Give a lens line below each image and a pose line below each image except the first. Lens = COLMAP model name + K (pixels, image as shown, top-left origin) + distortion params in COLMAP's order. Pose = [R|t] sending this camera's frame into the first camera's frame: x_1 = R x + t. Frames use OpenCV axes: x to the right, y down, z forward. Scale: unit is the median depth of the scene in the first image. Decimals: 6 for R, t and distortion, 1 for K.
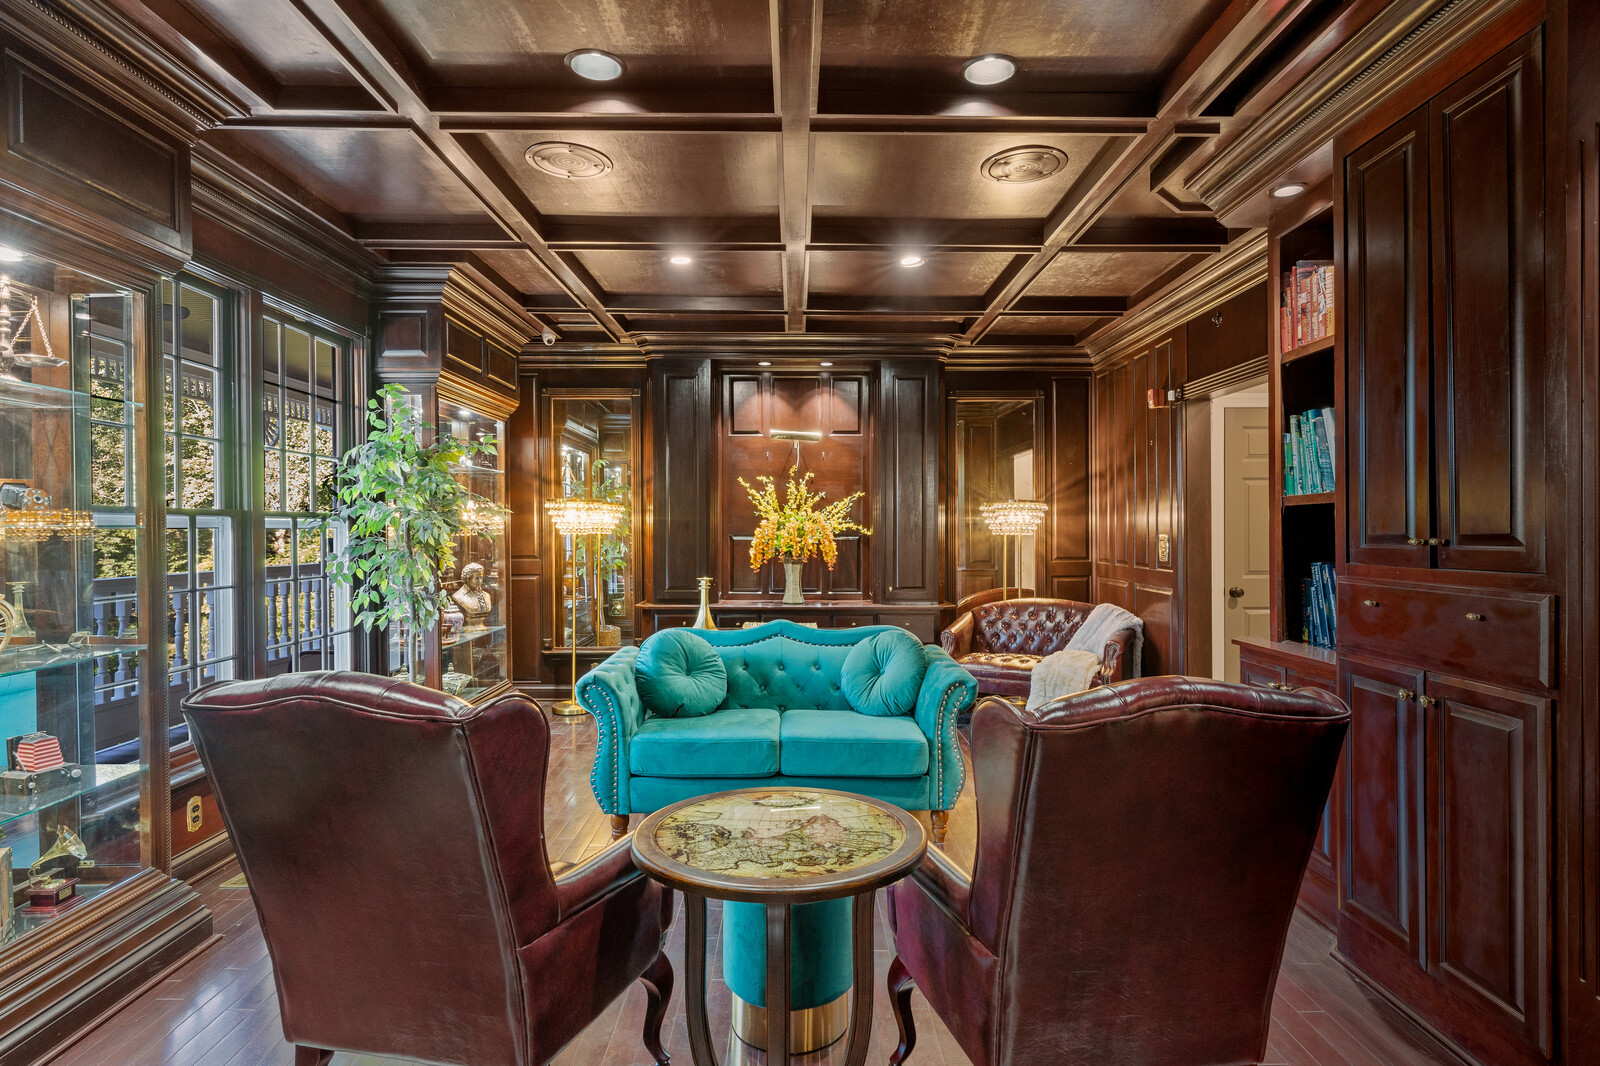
lens RADIAL K [[818.1, 0, 772.6], [0, 818.1, 530.0], [0, 0, 1]] dist [-0.004194, -0.000182]
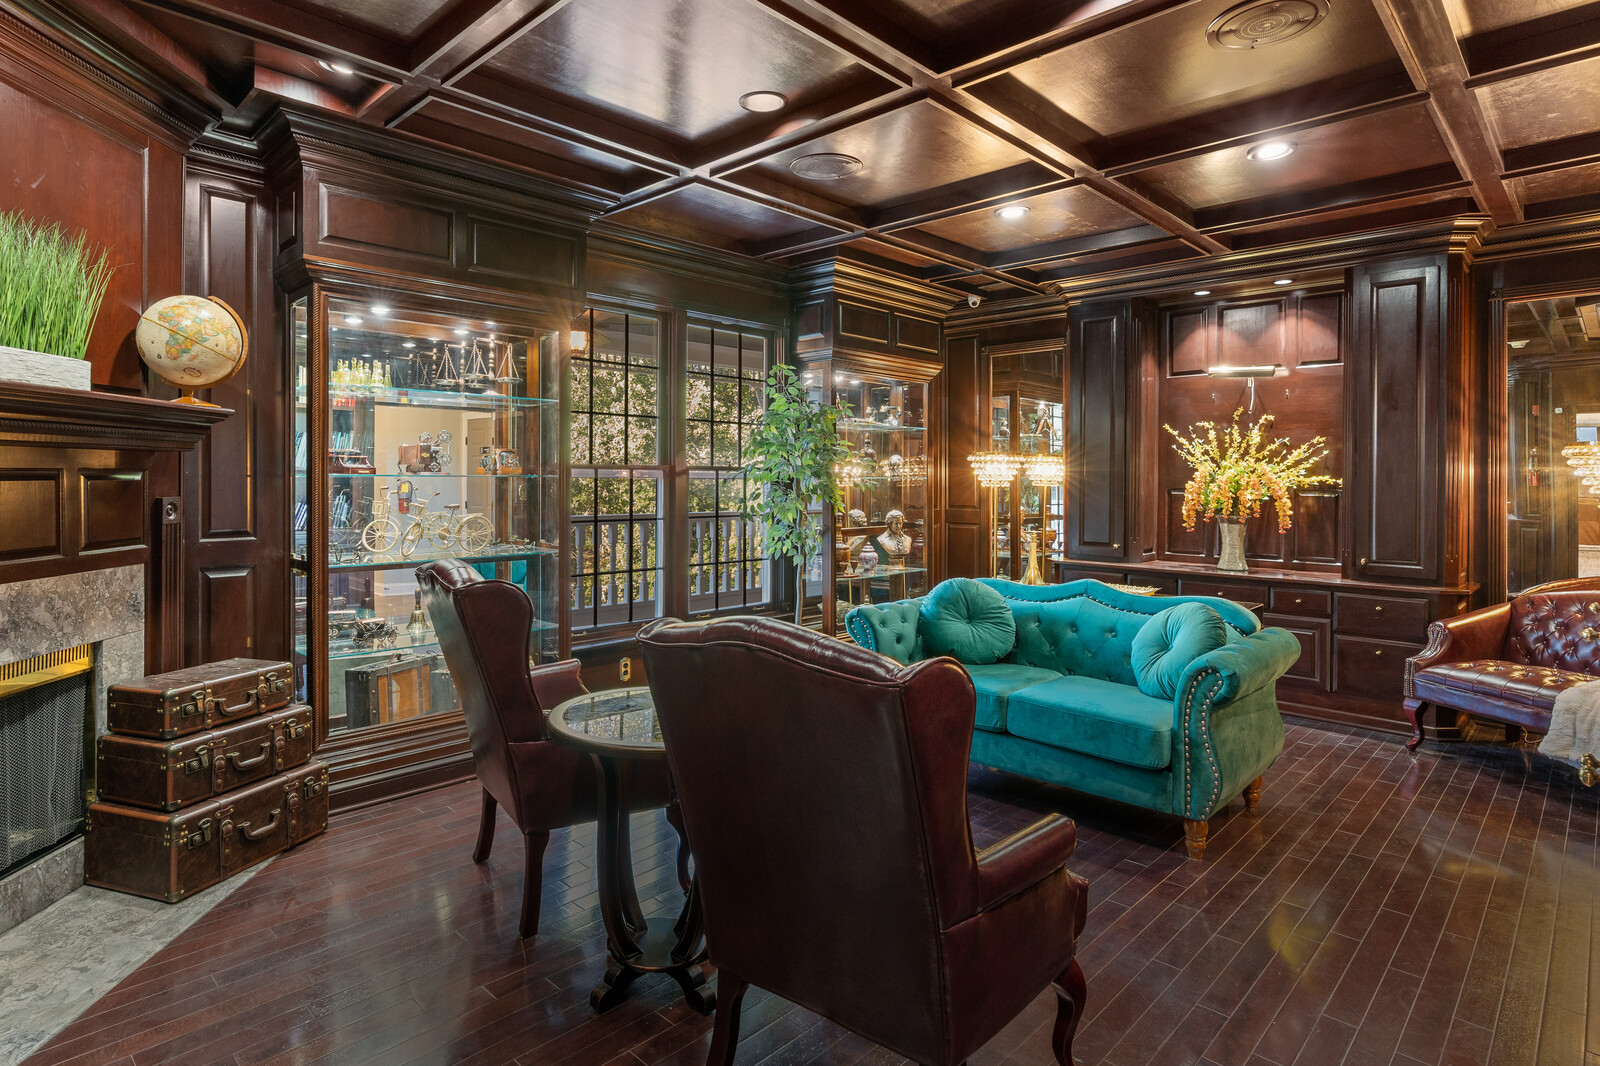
lens RADIAL K [[836.9, 0, 799.2], [0, 836.9, 480.8], [0, 0, 1]] dist [-0.001125, 0.000976]
pose [[0.717091, 0.005714, -0.696956, 0.322382], [-0.007651, 0.999971, 0.000325, 0.000170], [0.696937, 0.005100, 0.717114, 0.066552]]
